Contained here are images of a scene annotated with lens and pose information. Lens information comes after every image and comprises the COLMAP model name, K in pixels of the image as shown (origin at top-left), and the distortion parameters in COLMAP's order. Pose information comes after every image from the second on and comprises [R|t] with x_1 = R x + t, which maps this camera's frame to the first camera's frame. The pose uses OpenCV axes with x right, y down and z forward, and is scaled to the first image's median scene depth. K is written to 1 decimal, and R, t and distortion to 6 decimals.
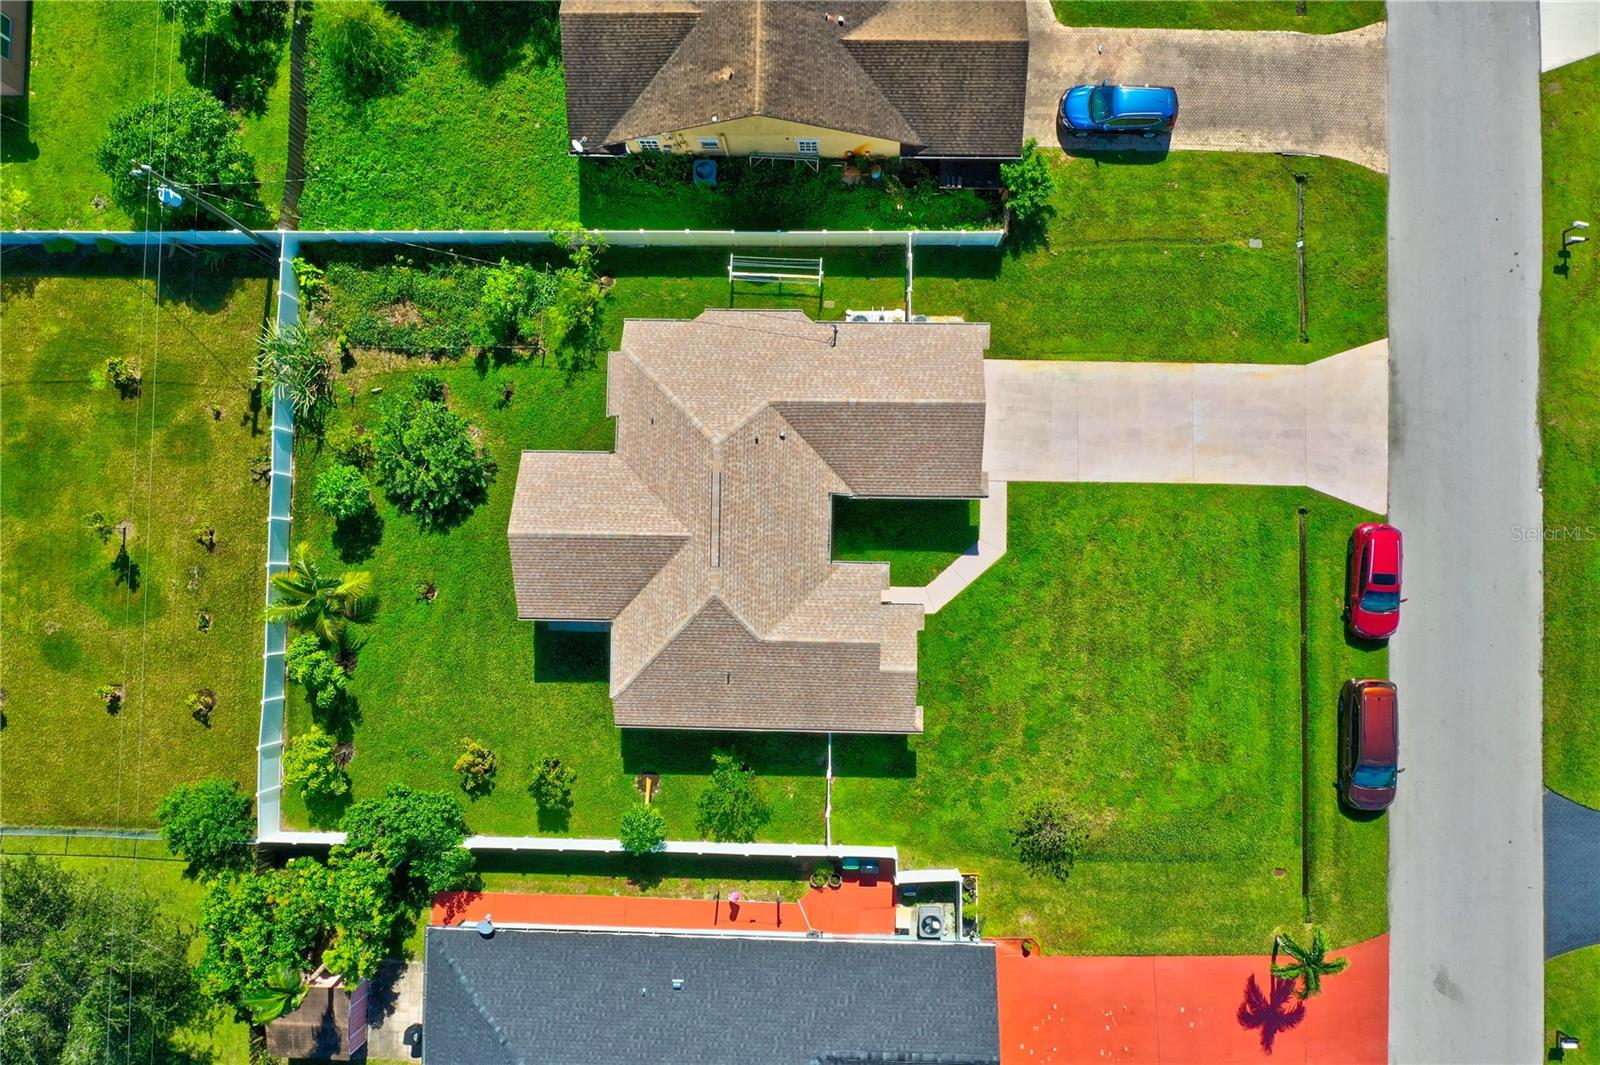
lens RADIAL K [[1280.9, 0, 810.0], [0, 1280.9, 534.4], [0, 0, 1]] dist [-0.022265, -0.007098]
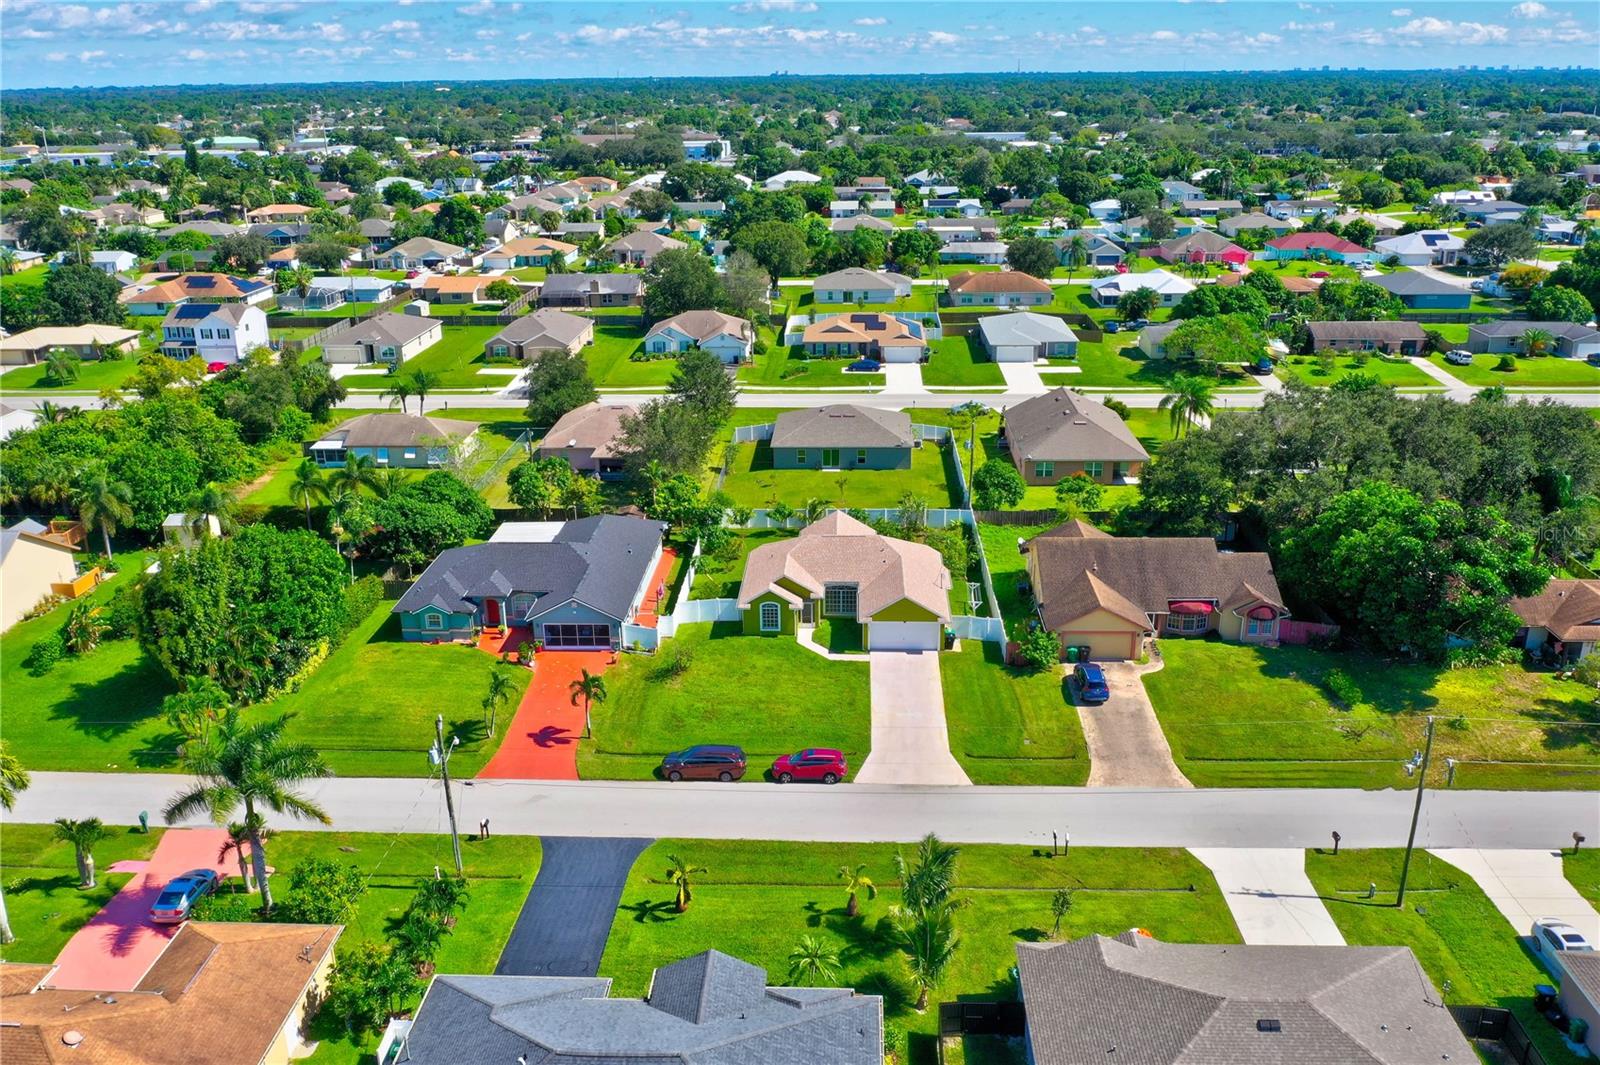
lens RADIAL K [[1280.9, 0, 810.0], [0, 1280.9, 534.4], [0, 0, 1]] dist [-0.022265, -0.007098]
pose [[-0.019763, 0.382636, -0.923688, 1.720245], [-0.998381, 0.041732, 0.038649, -0.034464], [0.053336, 0.922956, 0.381192, 0.155441]]
